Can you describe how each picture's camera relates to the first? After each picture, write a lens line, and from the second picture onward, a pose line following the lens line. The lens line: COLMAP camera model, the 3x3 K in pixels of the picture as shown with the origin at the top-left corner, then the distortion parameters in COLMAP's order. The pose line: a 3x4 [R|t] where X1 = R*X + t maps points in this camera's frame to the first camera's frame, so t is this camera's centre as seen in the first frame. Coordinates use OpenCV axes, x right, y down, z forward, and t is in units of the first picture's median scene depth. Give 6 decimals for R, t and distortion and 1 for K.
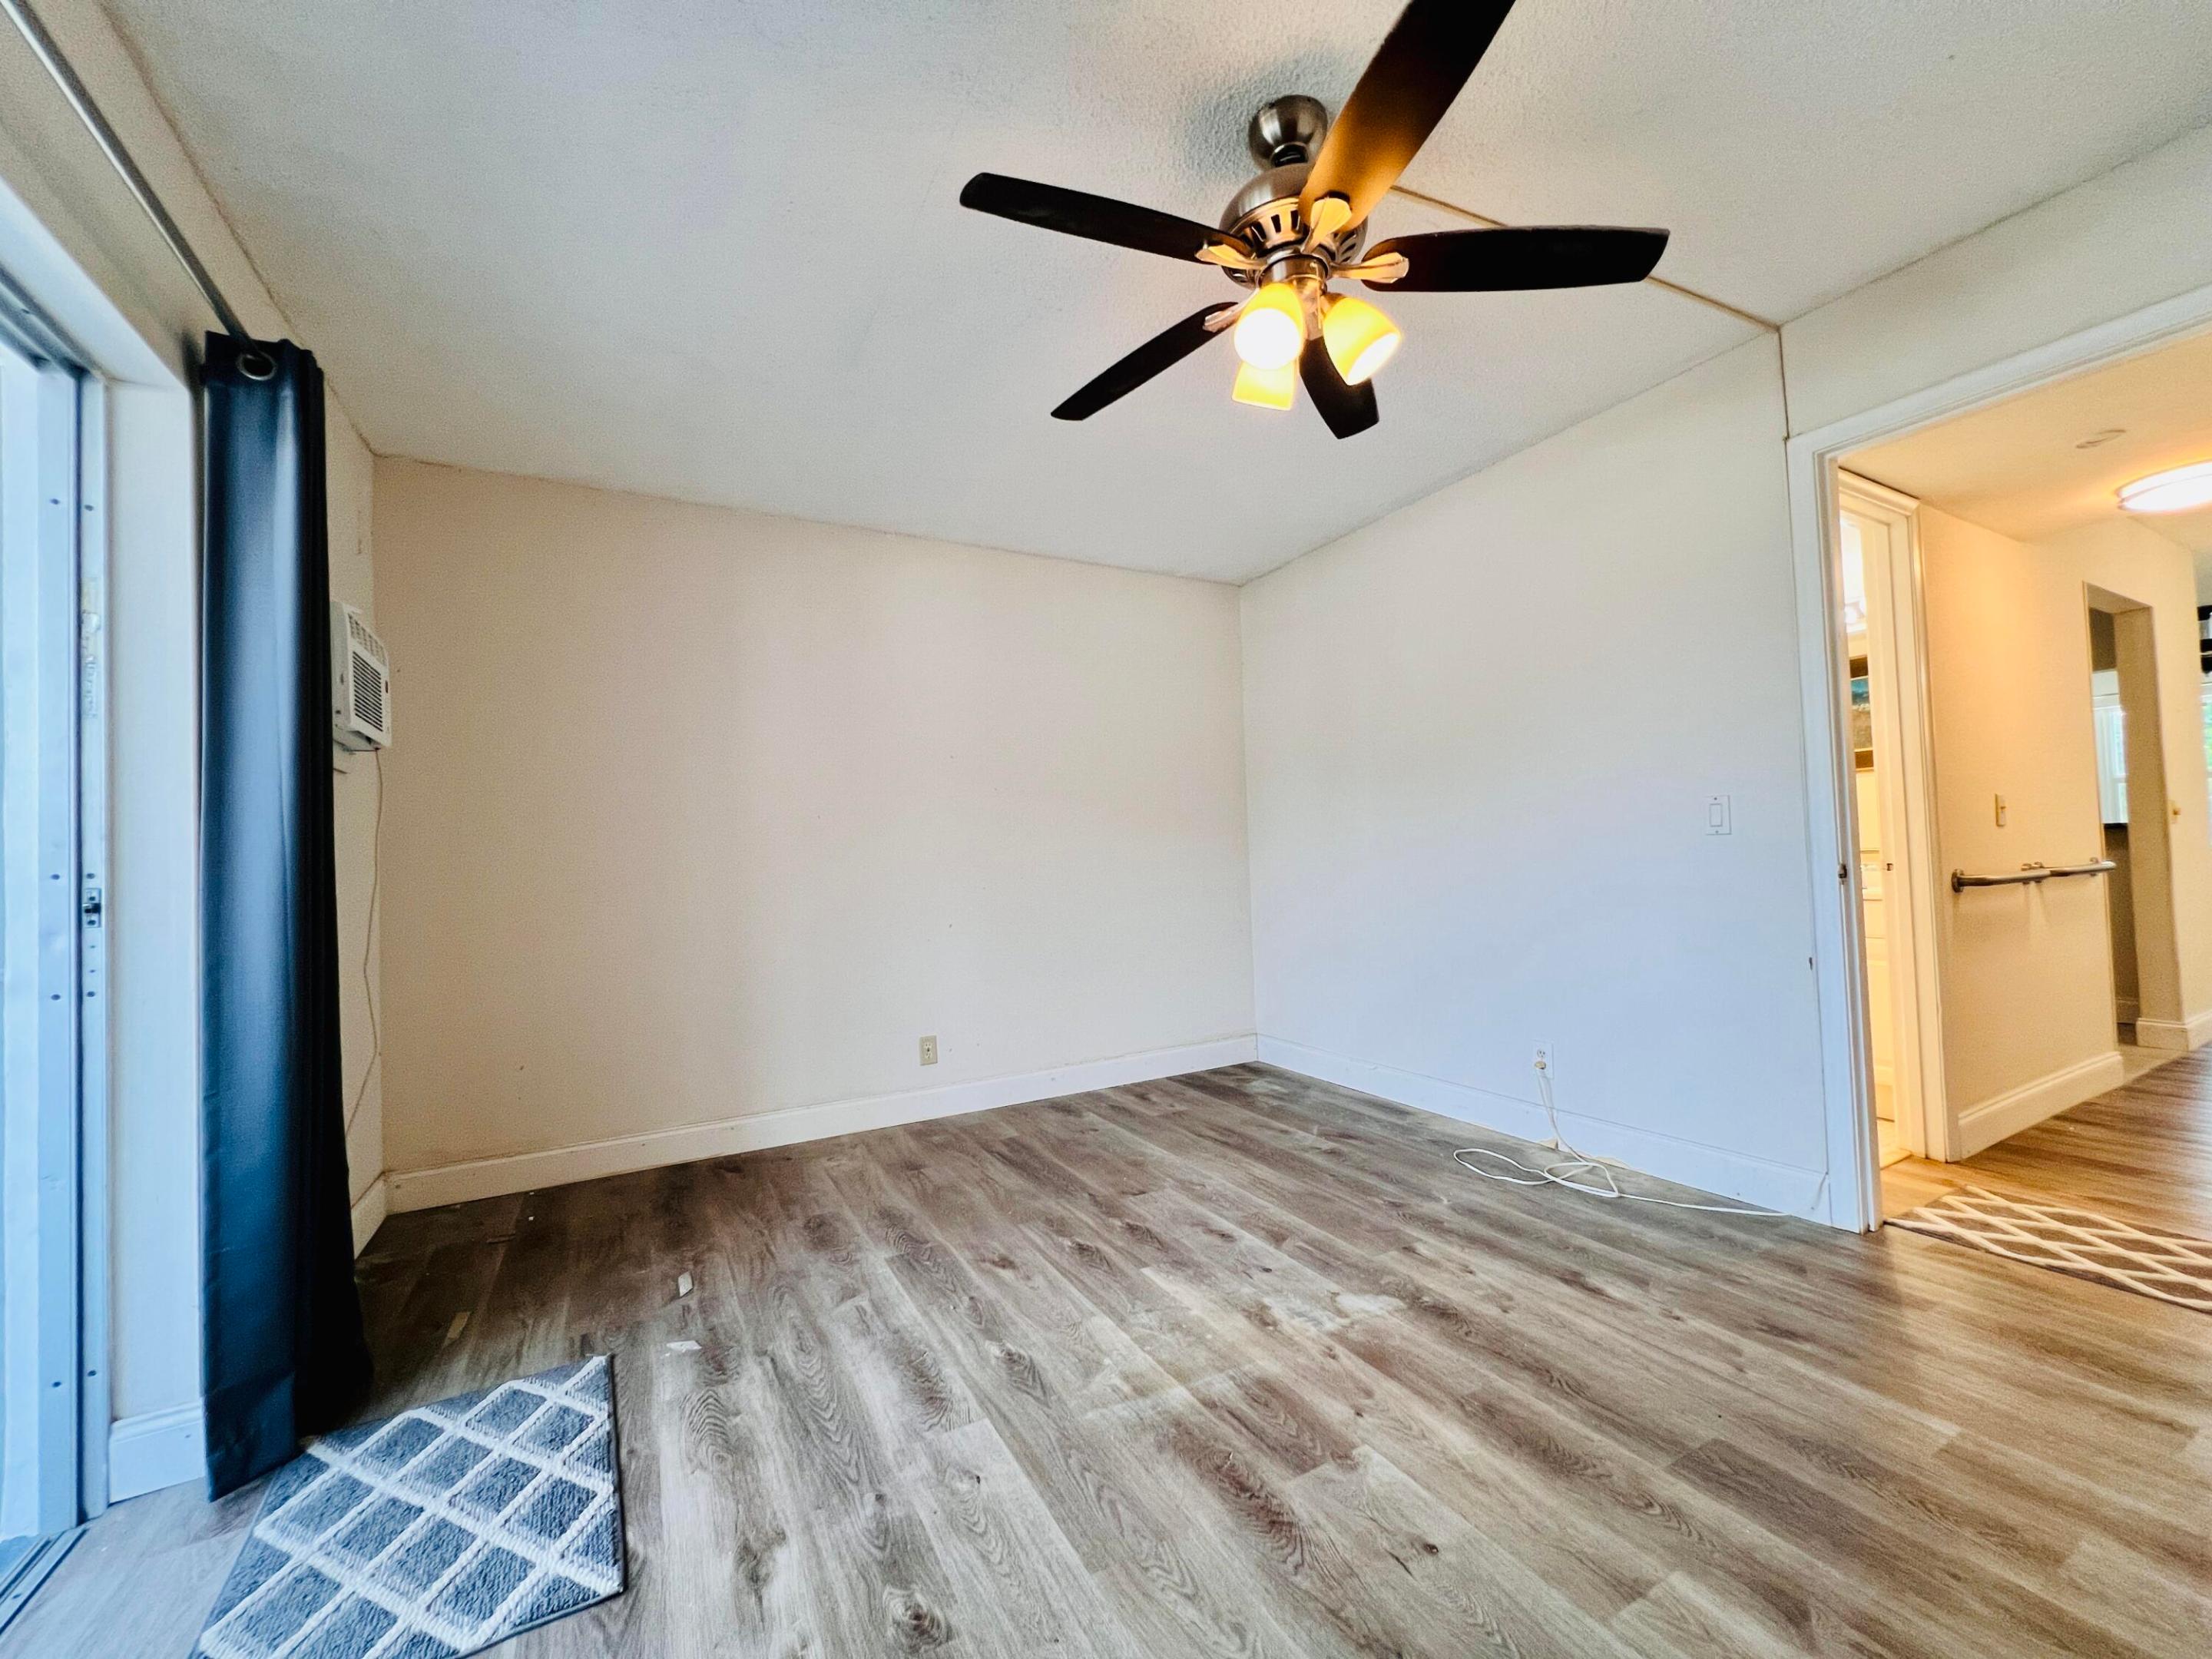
lens RADIAL K [[886.3, 0, 1113.5], [0, 886.3, 835.3], [0, 0, 1]] dist [-0.004007, 0.000324]
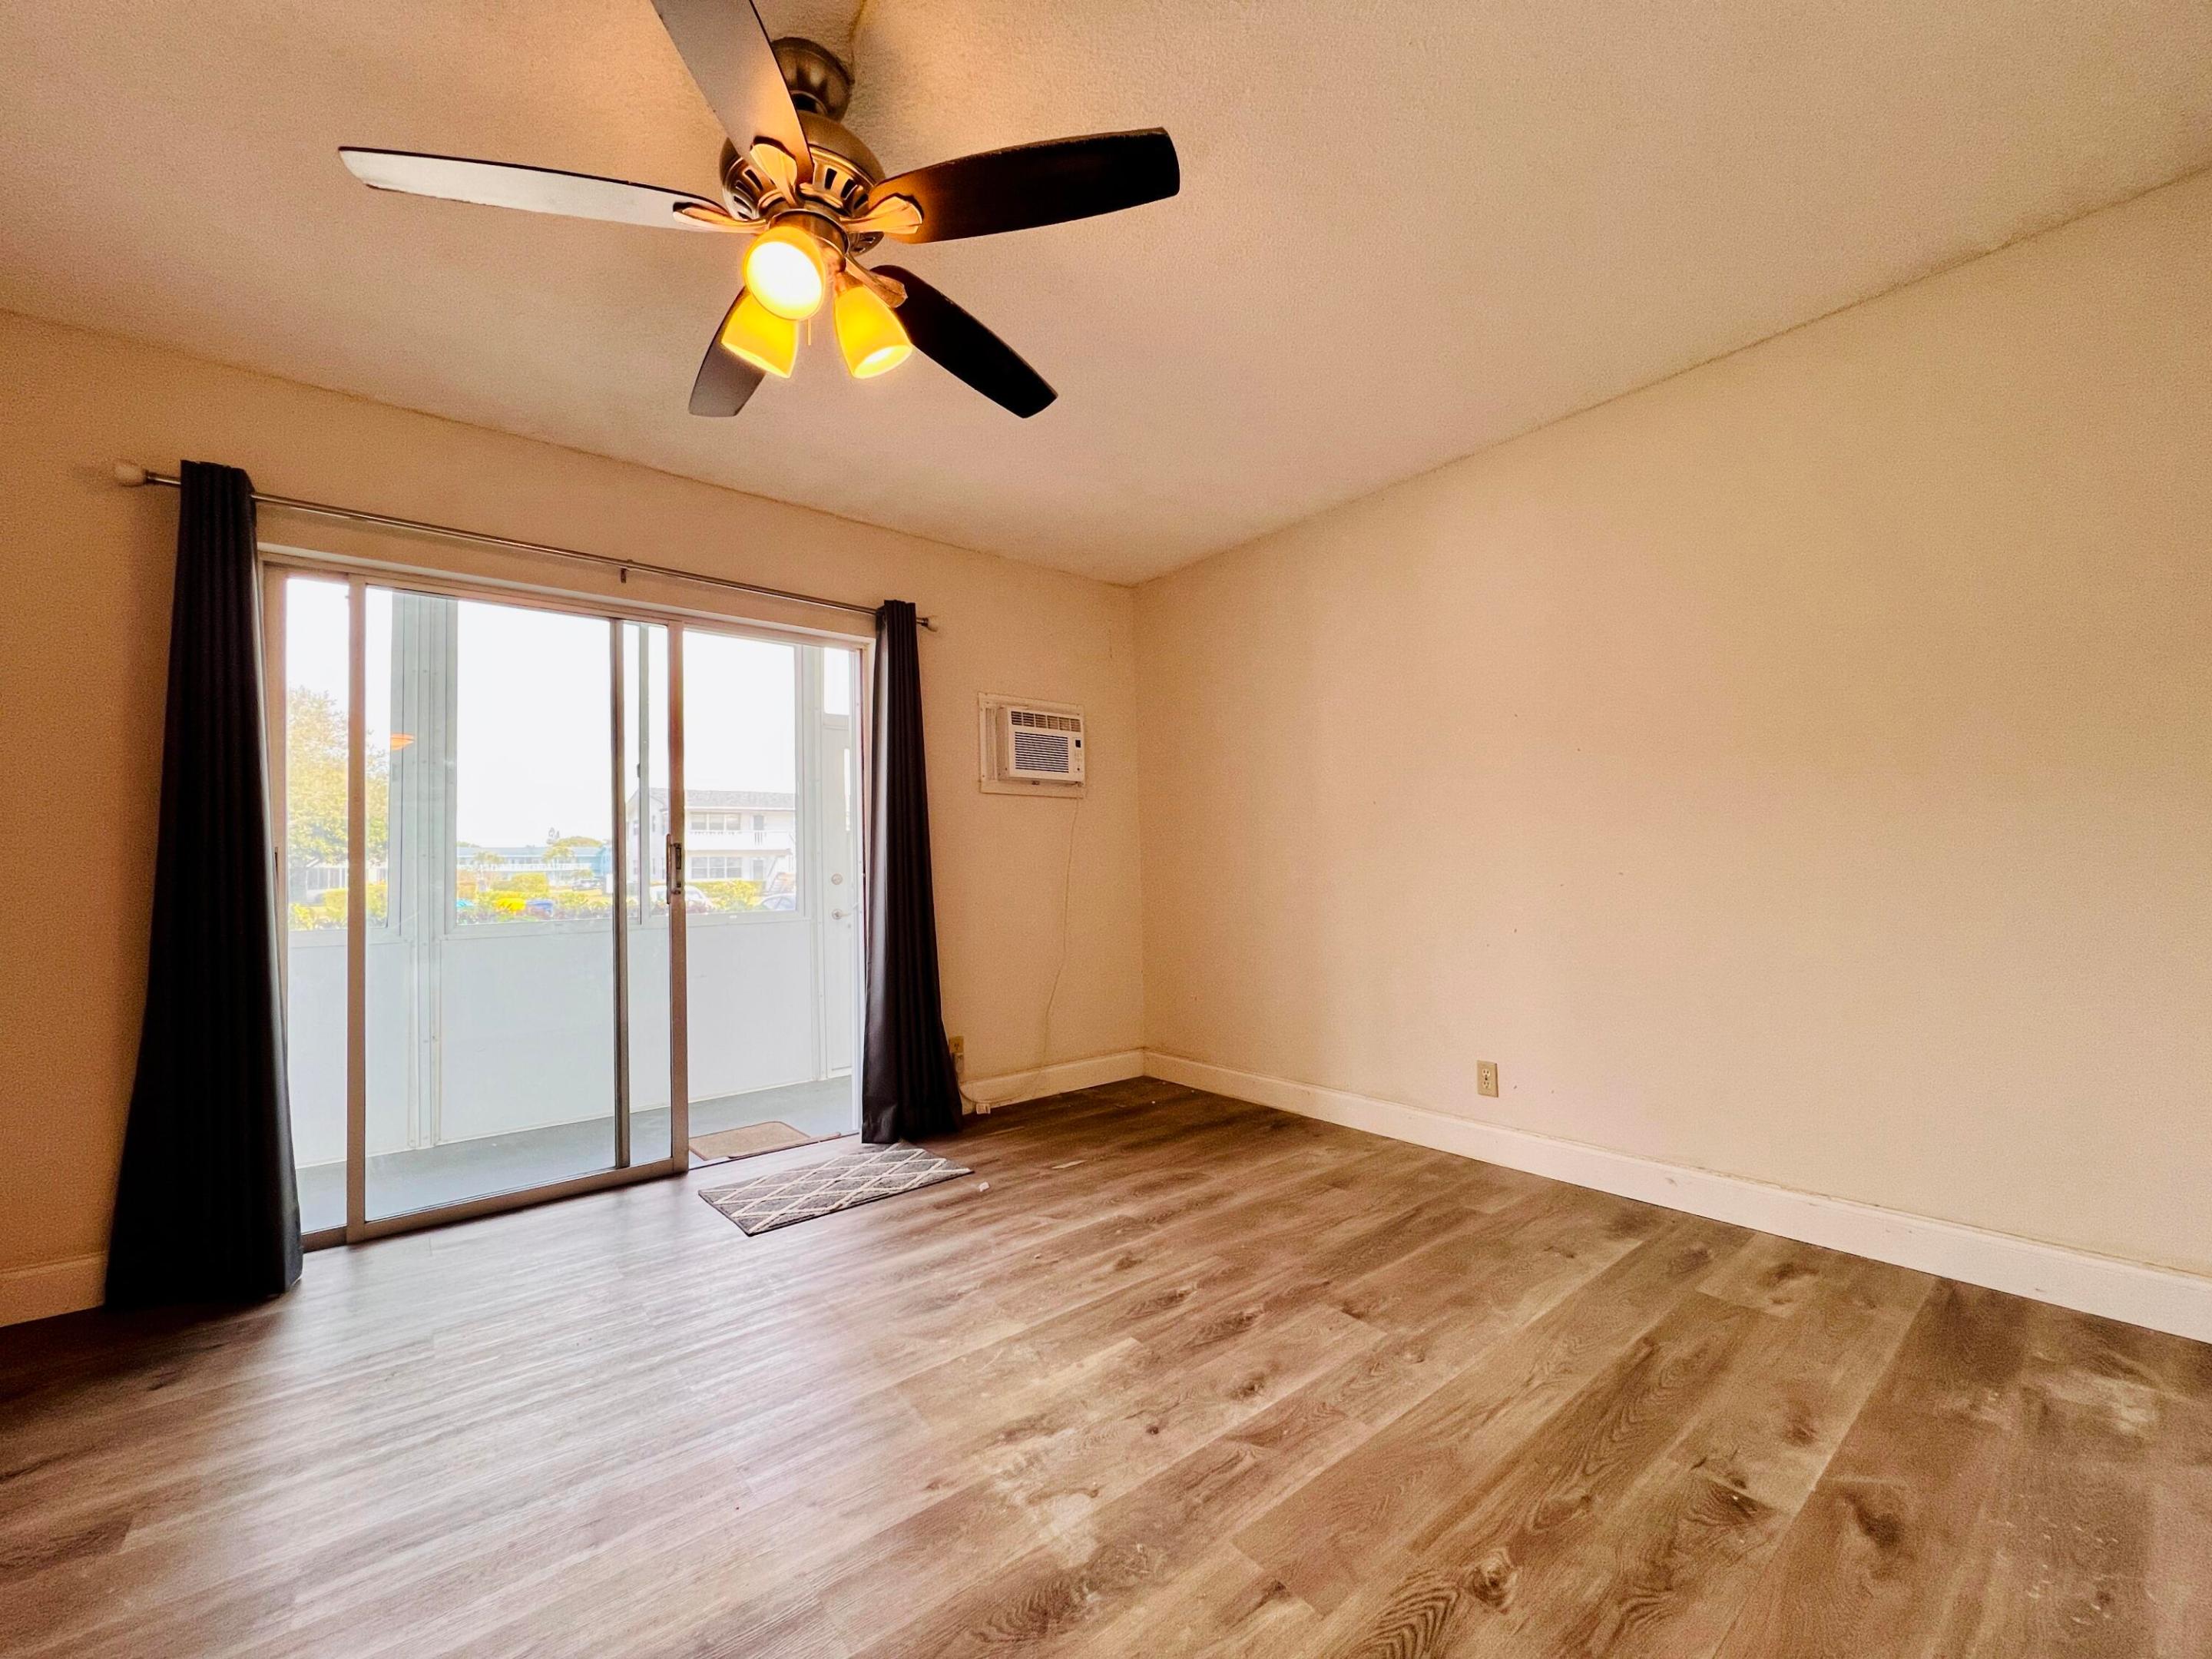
lens RADIAL K [[886.3, 0, 1111.7], [0, 886.3, 832.9], [0, 0, 1]] dist [-0.004007, 0.000324]
pose [[0.179202, -0.006002, -0.983794, 0.727540], [0.043531, 0.999050, 0.001834, -0.002162], [0.982849, -0.043154, 0.179294, 0.703231]]
